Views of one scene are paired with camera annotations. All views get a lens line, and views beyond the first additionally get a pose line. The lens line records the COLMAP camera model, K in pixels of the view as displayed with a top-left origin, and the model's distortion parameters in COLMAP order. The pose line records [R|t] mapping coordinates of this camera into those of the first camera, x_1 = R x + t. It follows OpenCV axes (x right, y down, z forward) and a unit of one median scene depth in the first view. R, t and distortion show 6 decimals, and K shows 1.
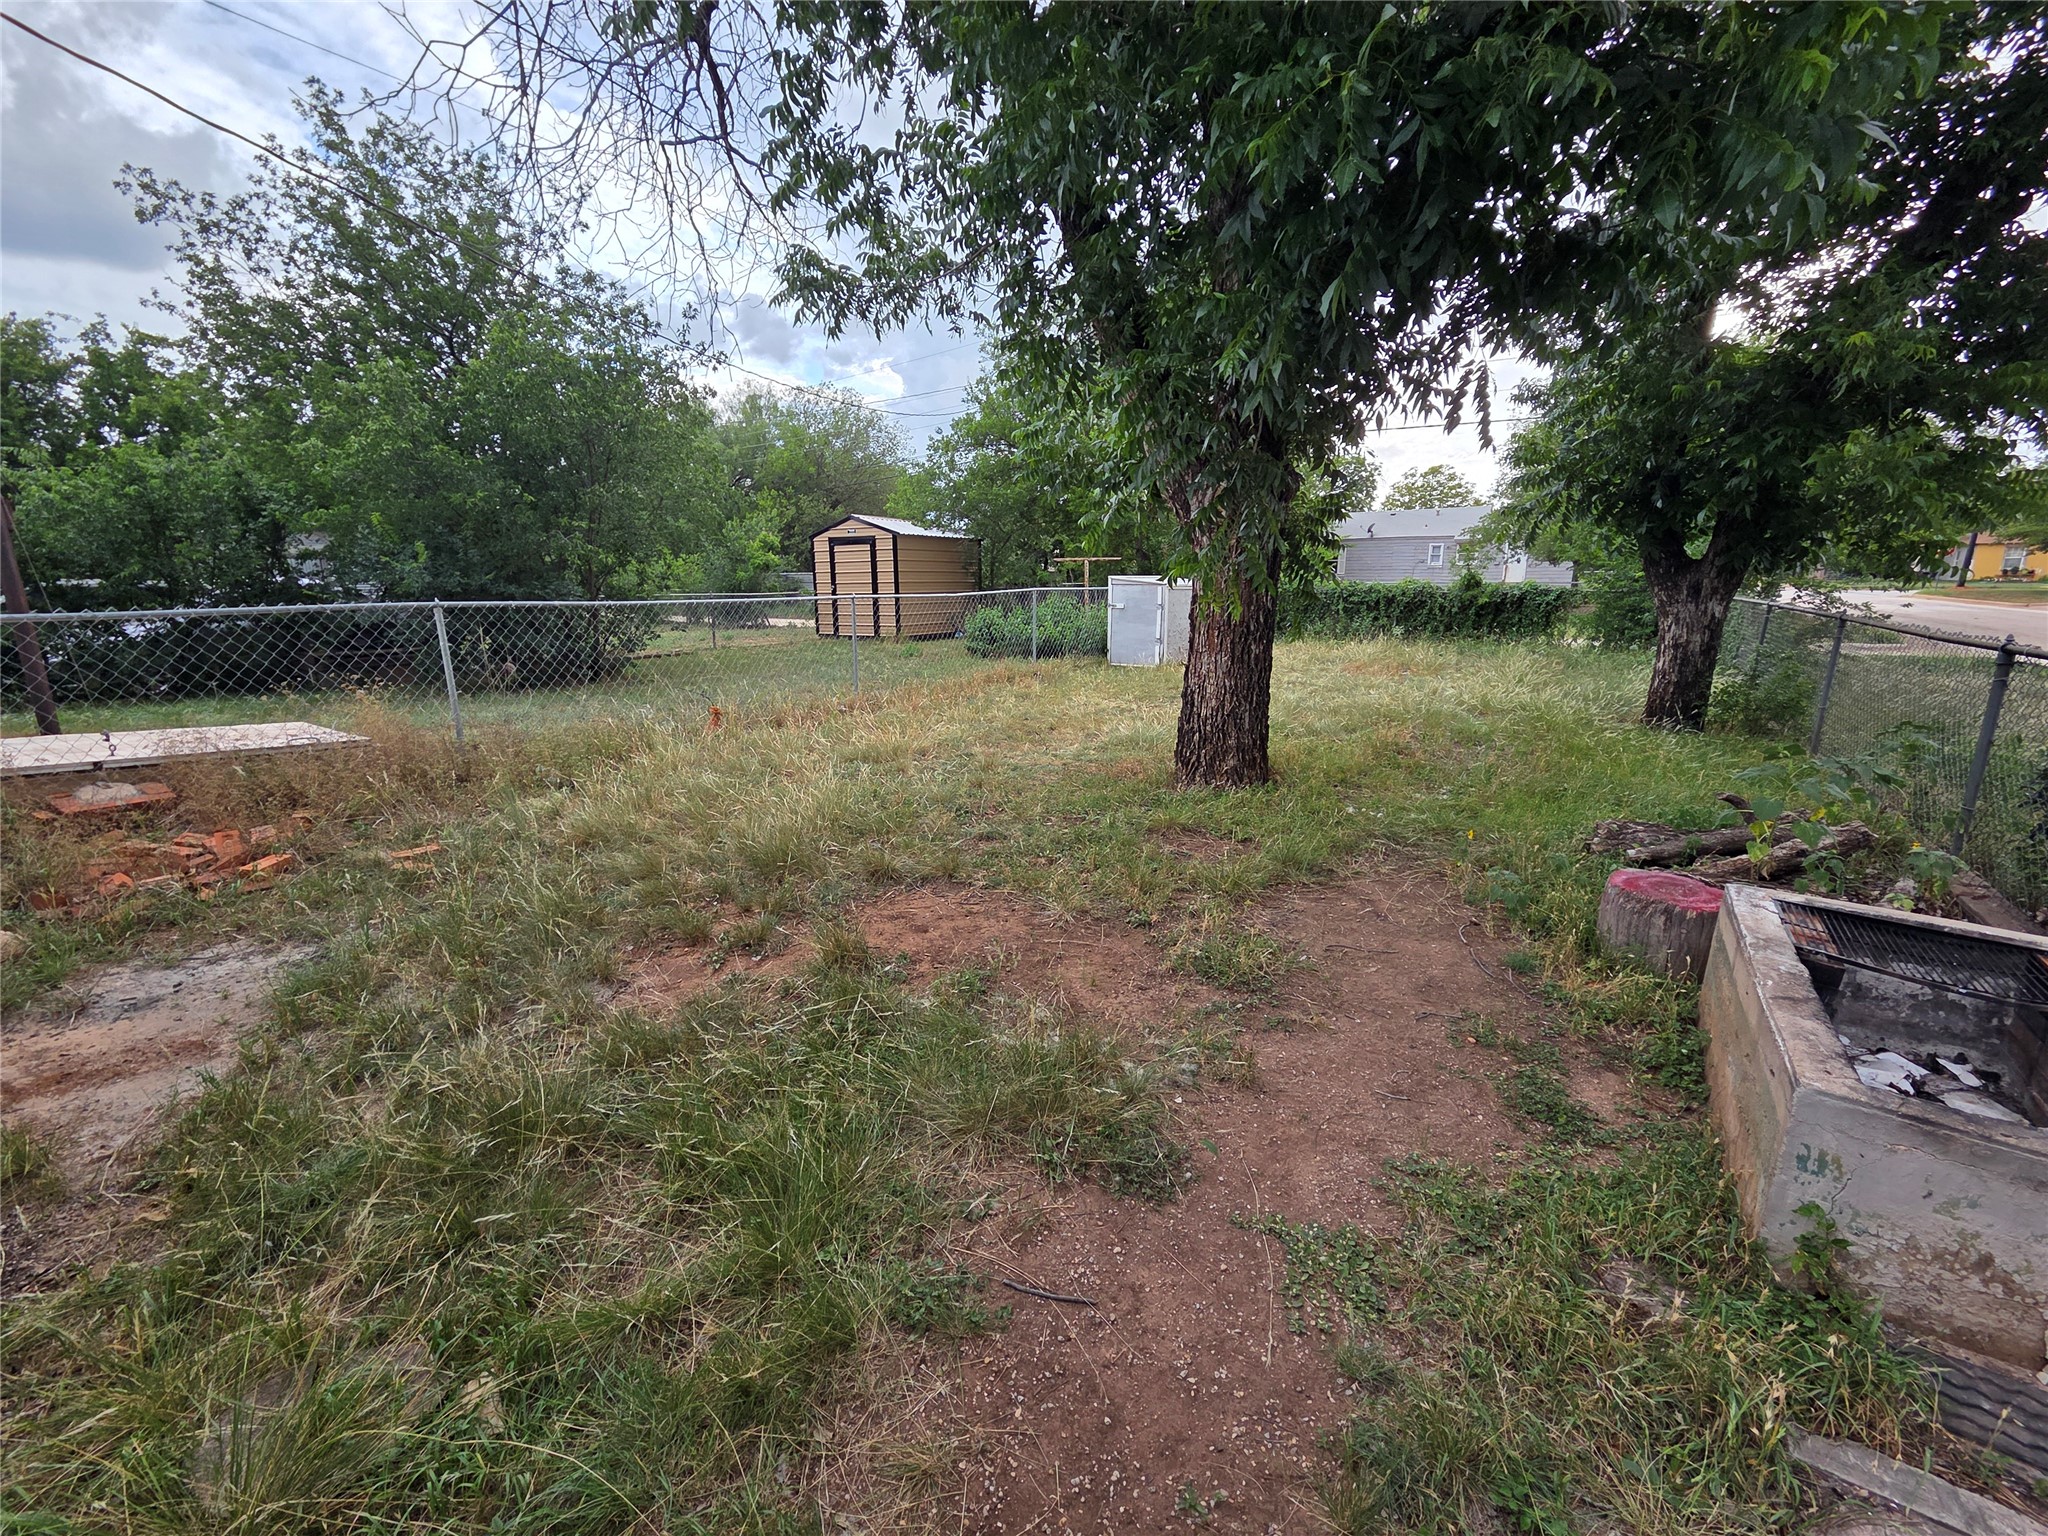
lens RADIAL K [[842.2, 0, 1023.0], [0, 842.2, 770.8], [0, 0, 1]] dist [-0.001579, 0.000106]
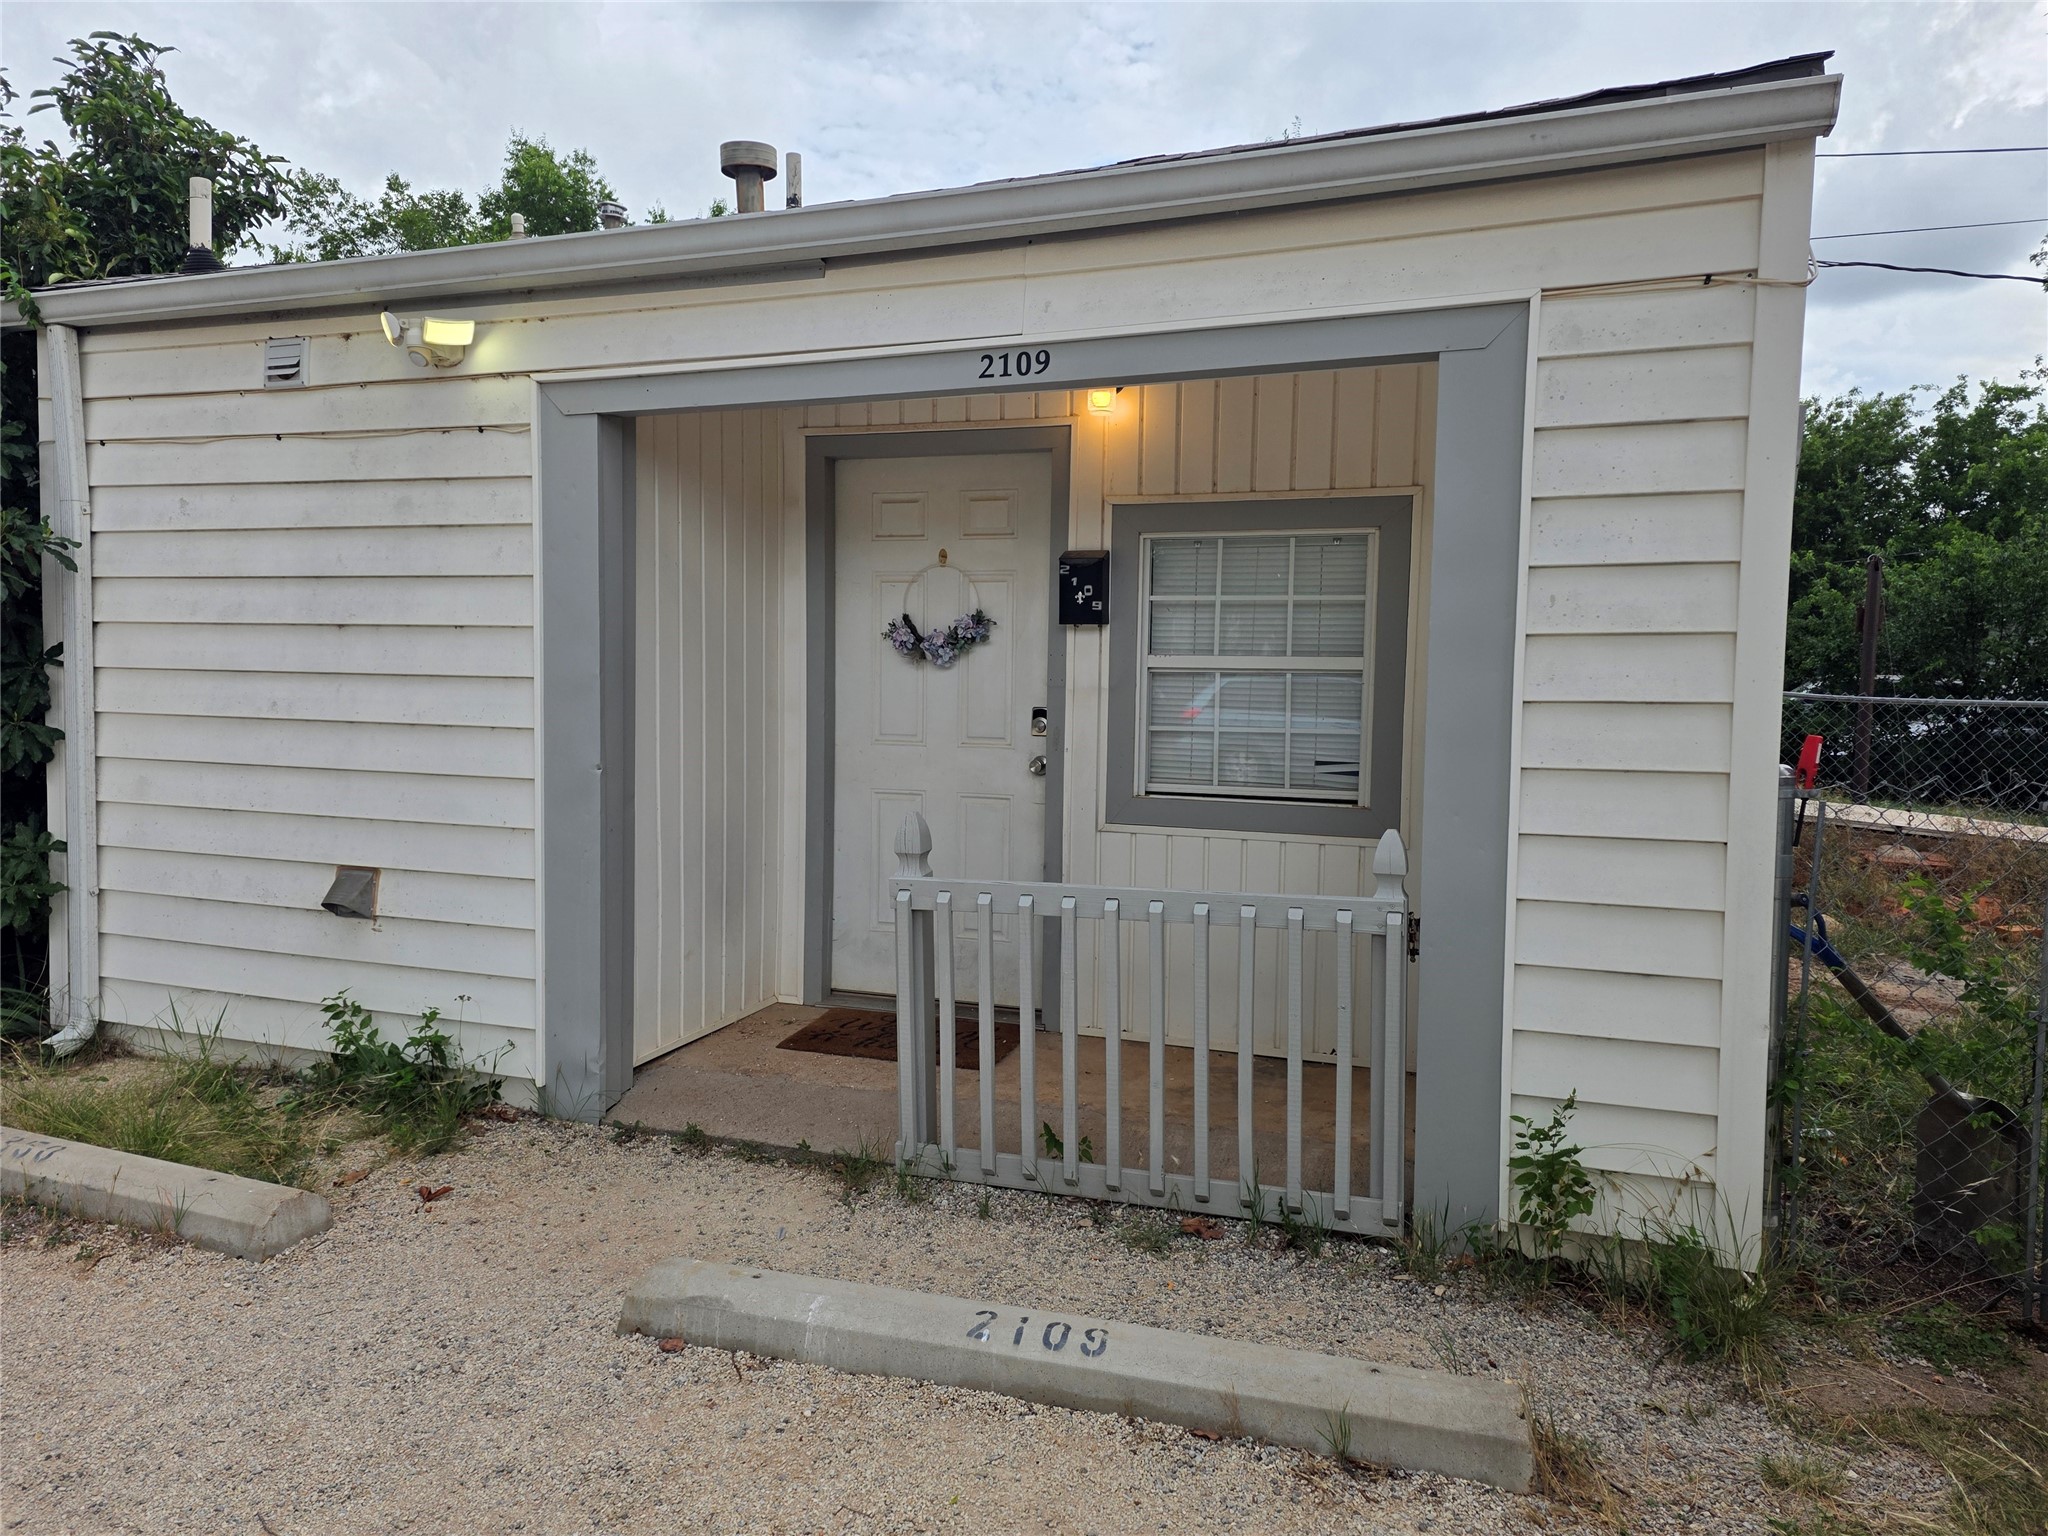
lens RADIAL K [[1378.5, 0, 1024.0], [0, 1378.5, 768.0], [0, 0, 1]] dist [0.006469, 0.002972]
pose [[0.210823, 0.086632, -0.973678, 0.109466], [-0.246360, 0.968622, 0.032840, 0.033349], [0.945971, 0.232952, 0.225550, -0.131387]]
